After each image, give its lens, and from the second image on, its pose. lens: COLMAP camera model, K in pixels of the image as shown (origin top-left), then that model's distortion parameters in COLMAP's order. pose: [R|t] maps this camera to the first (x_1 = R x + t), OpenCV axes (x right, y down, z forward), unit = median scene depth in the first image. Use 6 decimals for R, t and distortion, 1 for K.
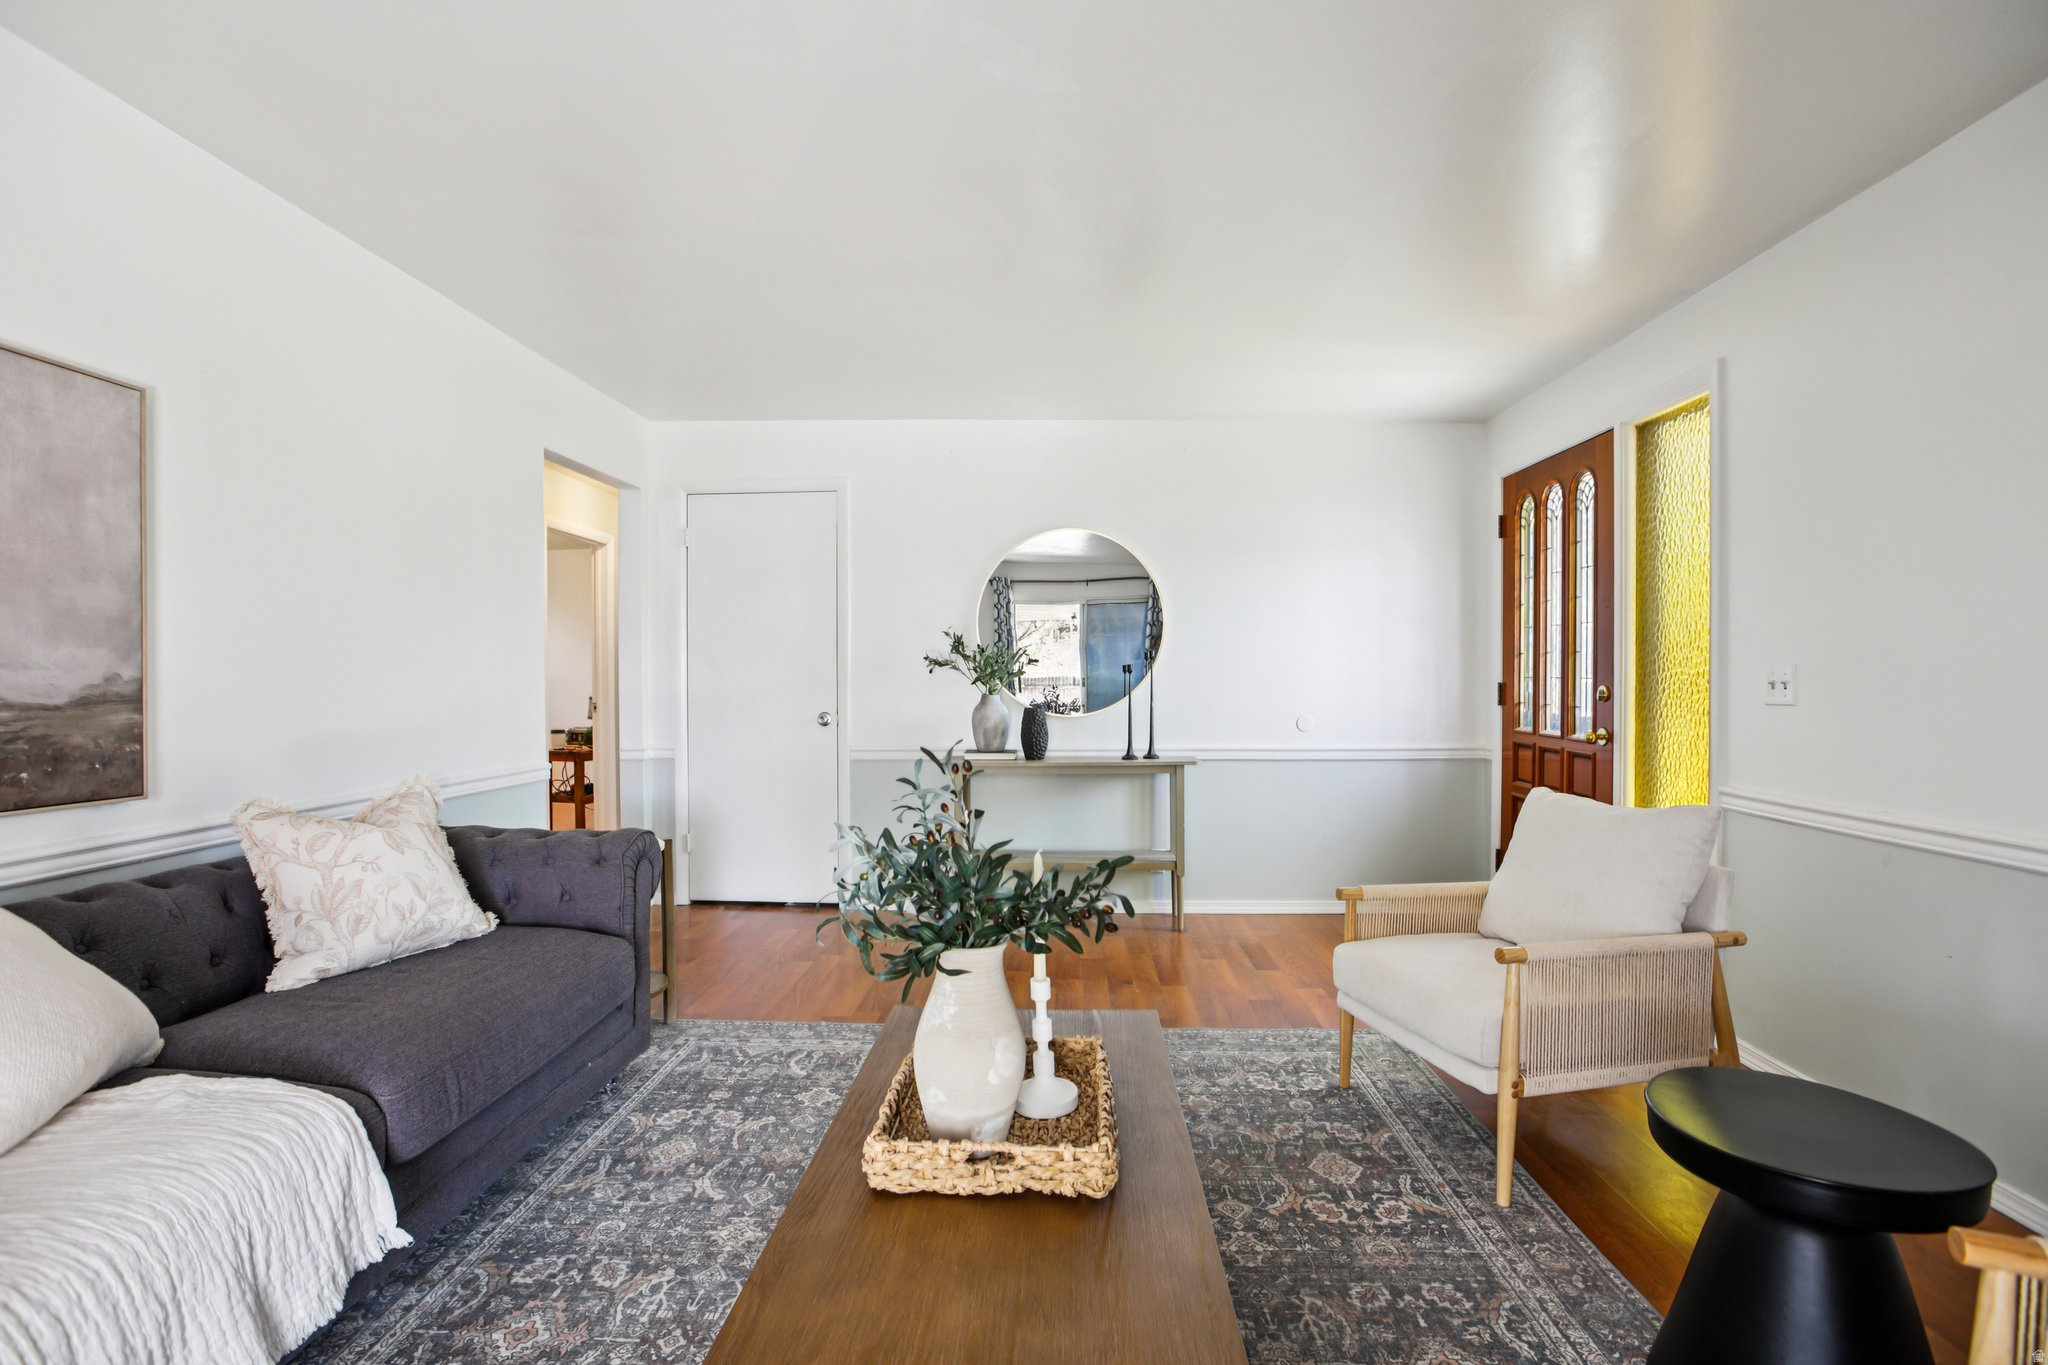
lens RADIAL K [[955.3, 0, 1017.9], [0, 955.3, 684.5], [0, 0, 1]] dist [-0.067932, 0.035596]
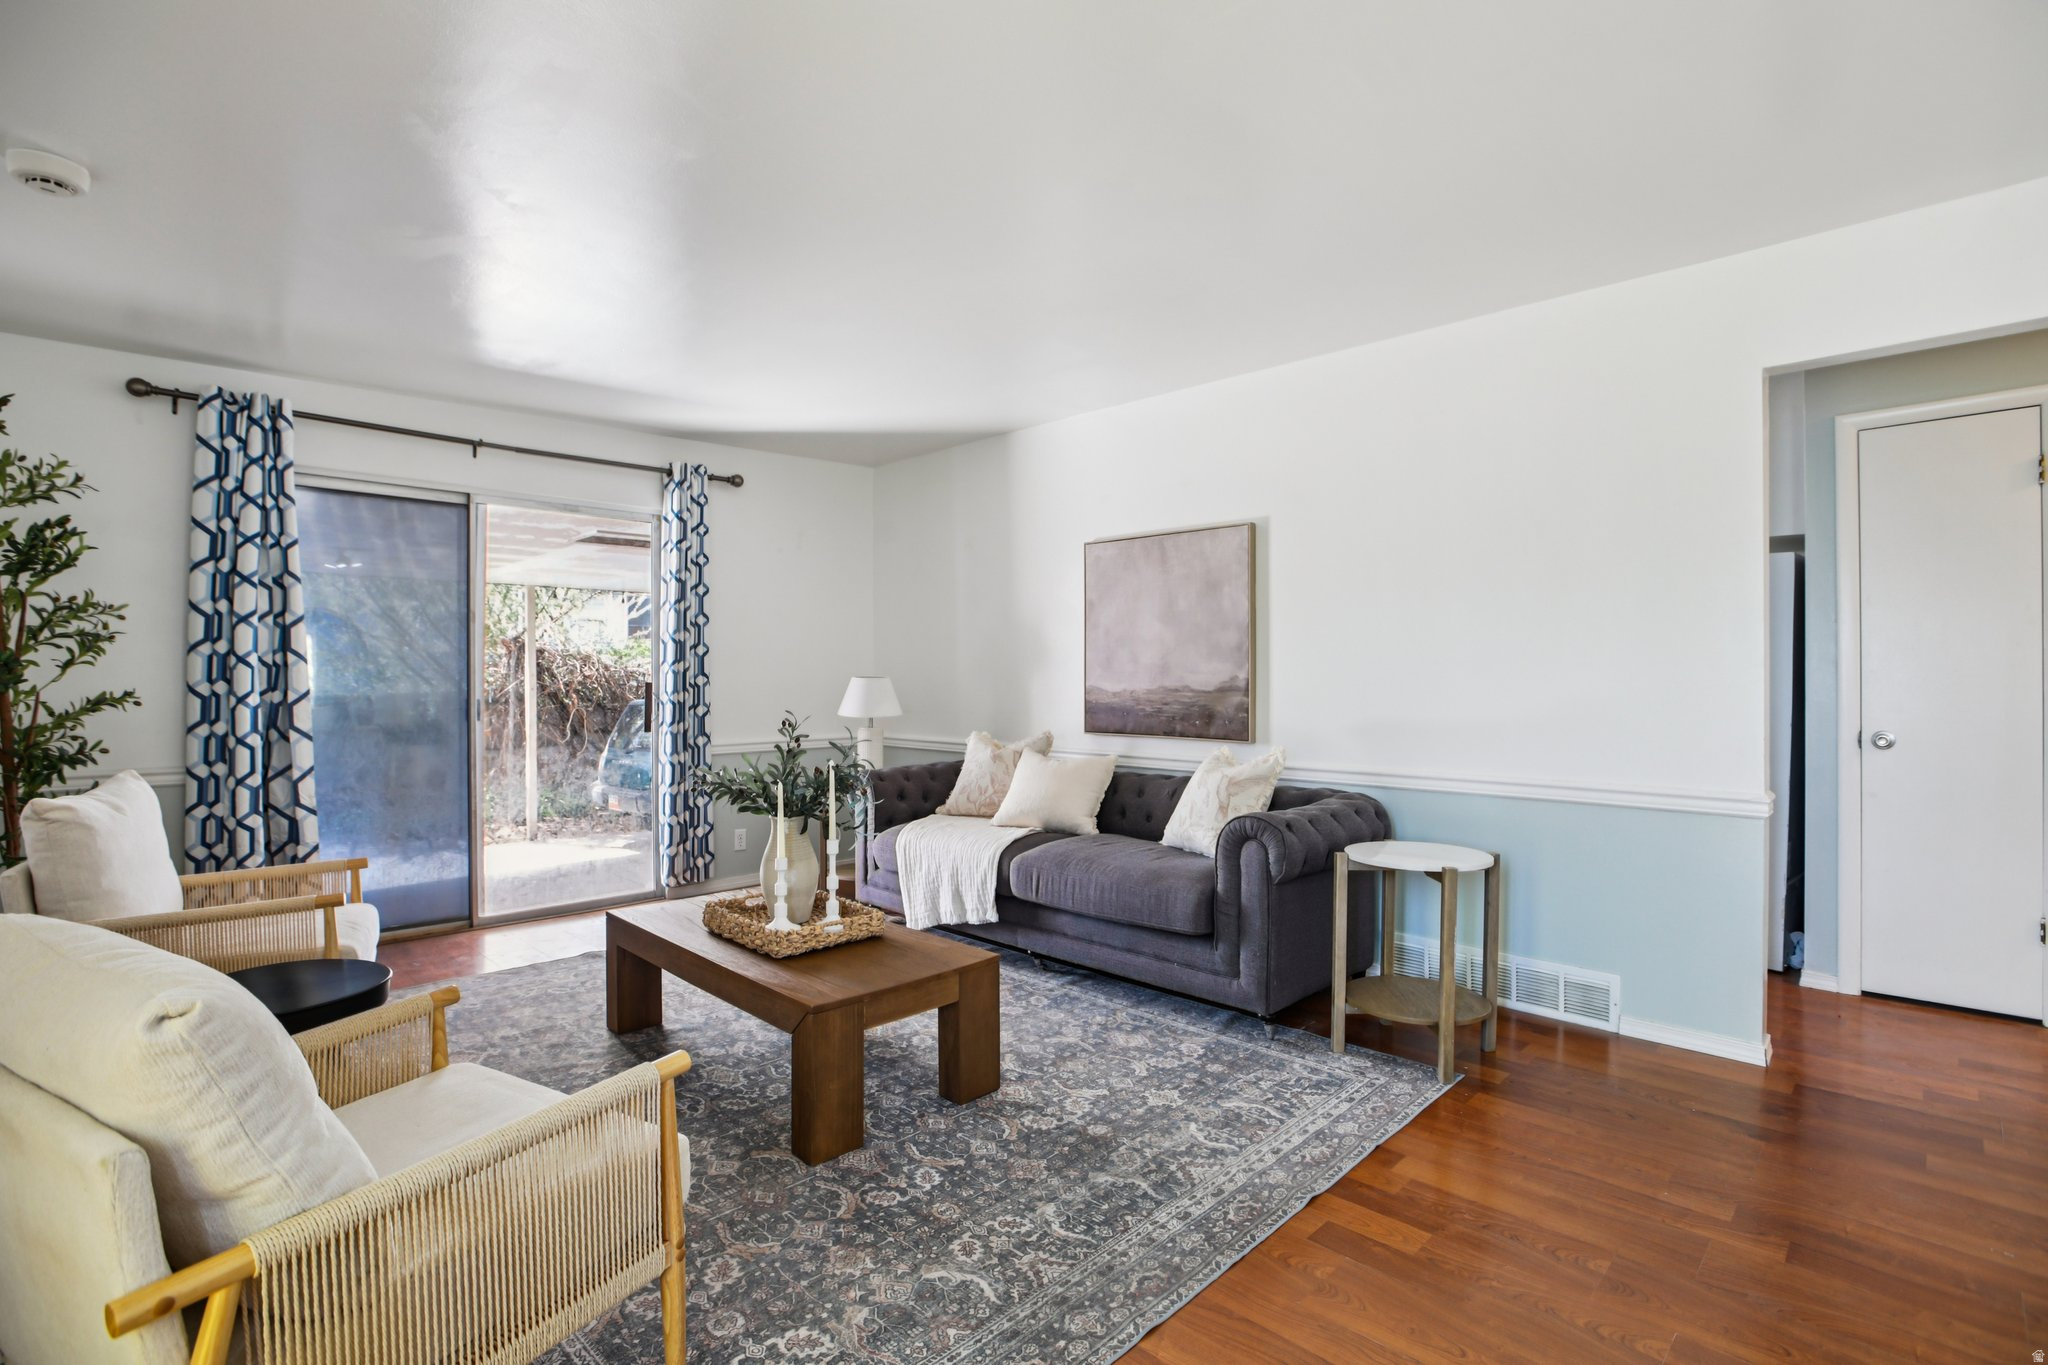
lens RADIAL K [[955.3, 0, 1017.9], [0, 955.3, 684.5], [0, 0, 1]] dist [-0.067932, 0.035596]
pose [[-0.667455, 0.009361, -0.744592, 0.763577], [-0.000801, 0.999911, 0.013290, -0.018260], [0.744650, 0.009467, -0.667388, 1.866903]]
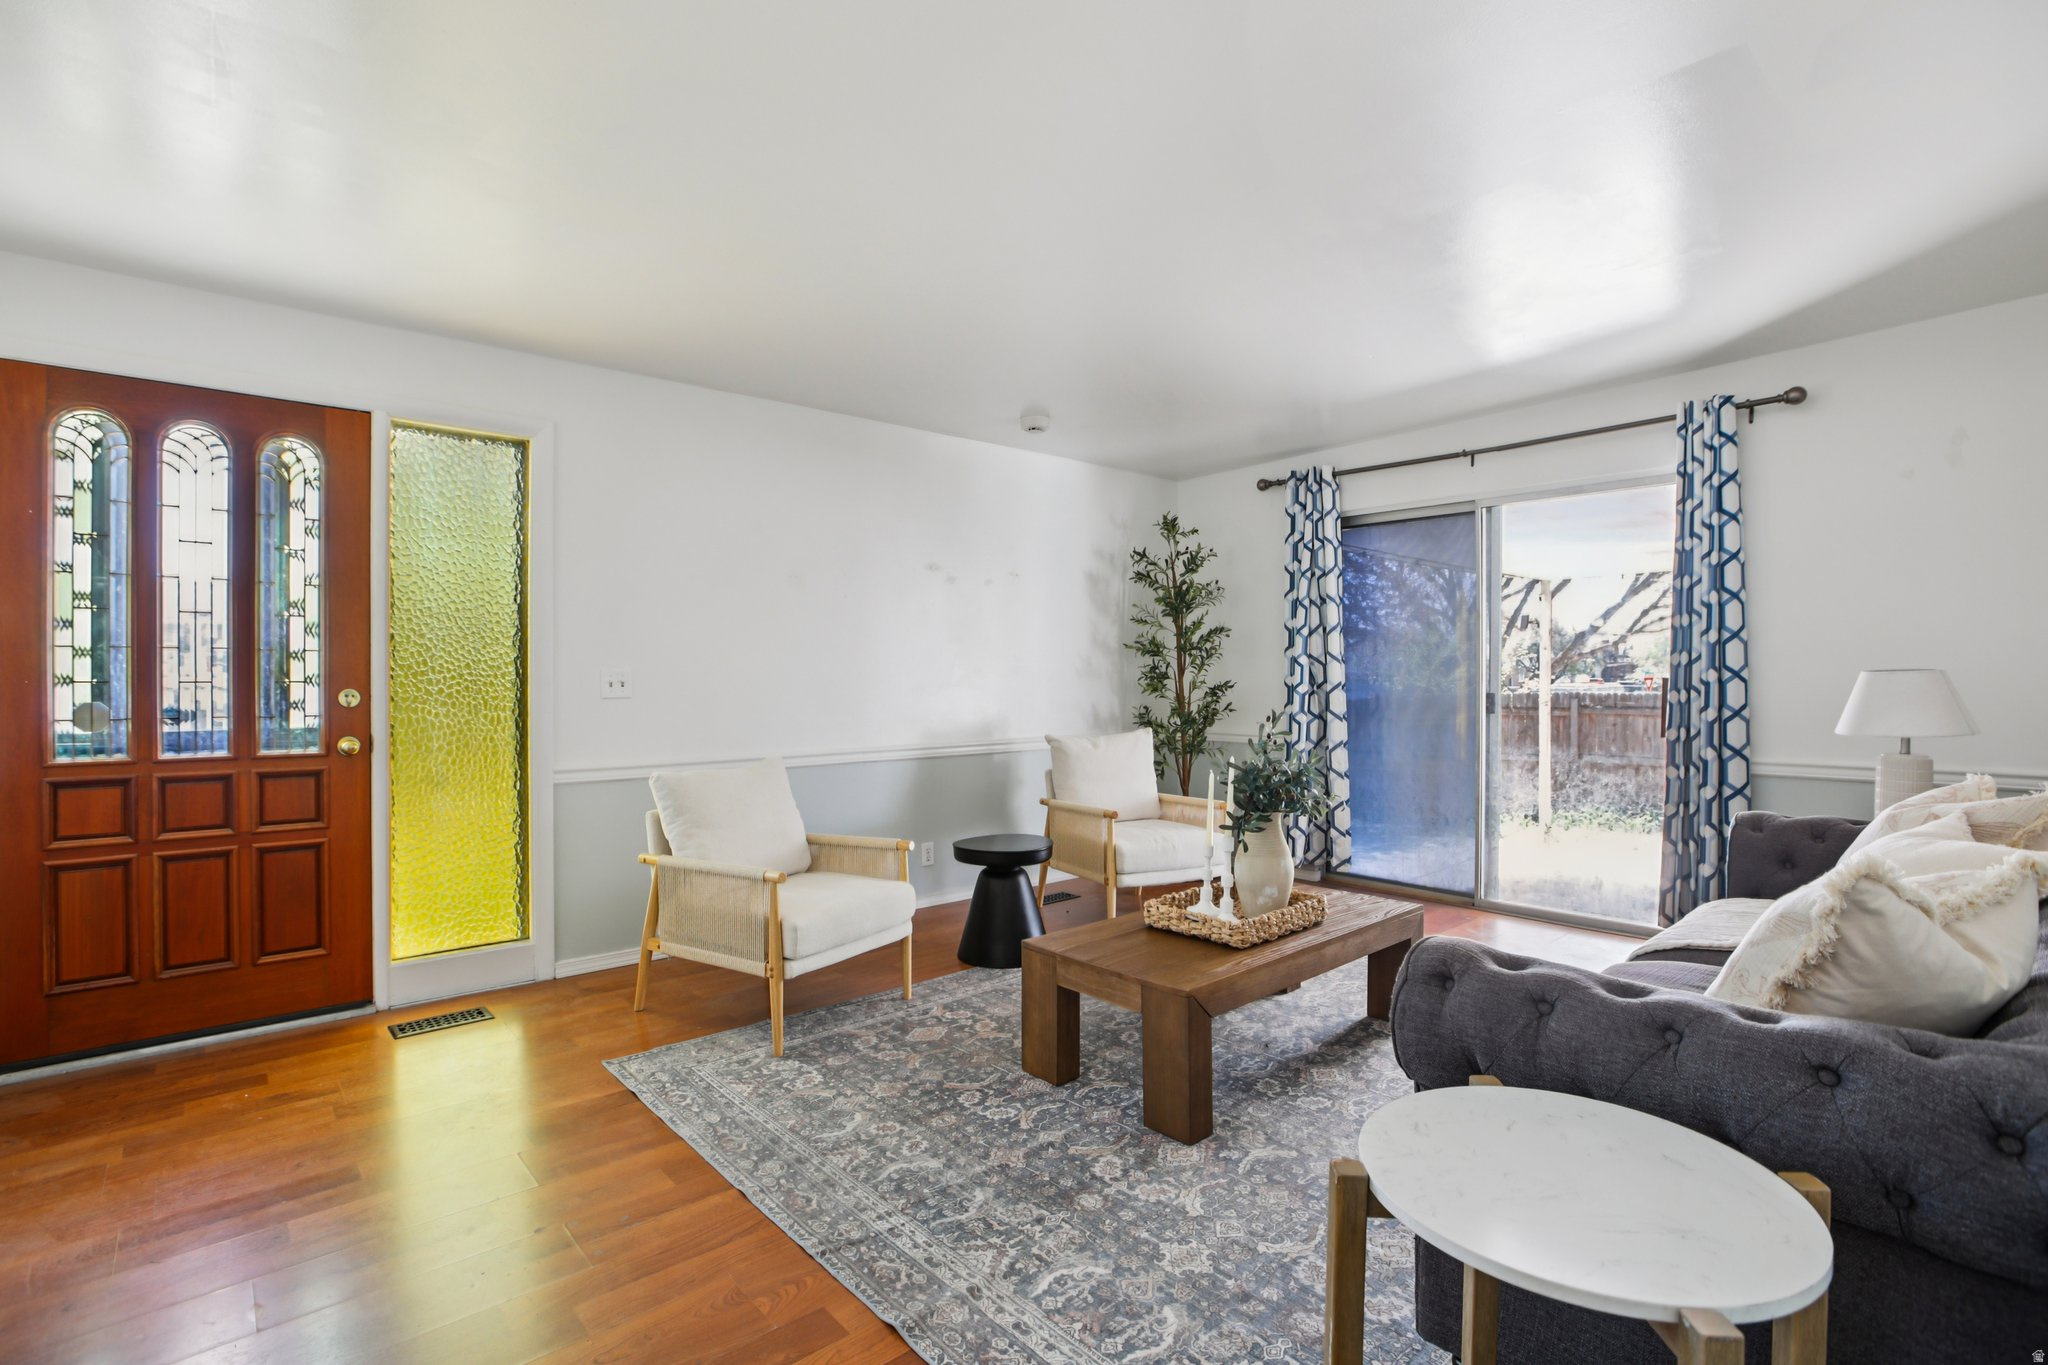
lens RADIAL K [[955.3, 0, 1017.9], [0, 955.3, 684.5], [0, 0, 1]] dist [-0.067932, 0.035596]
pose [[-0.699718, -0.001293, 0.714418, -0.762093], [0.008764, 0.999908, 0.010393, -0.009817], [-0.714366, 0.013533, -0.699642, 1.908273]]
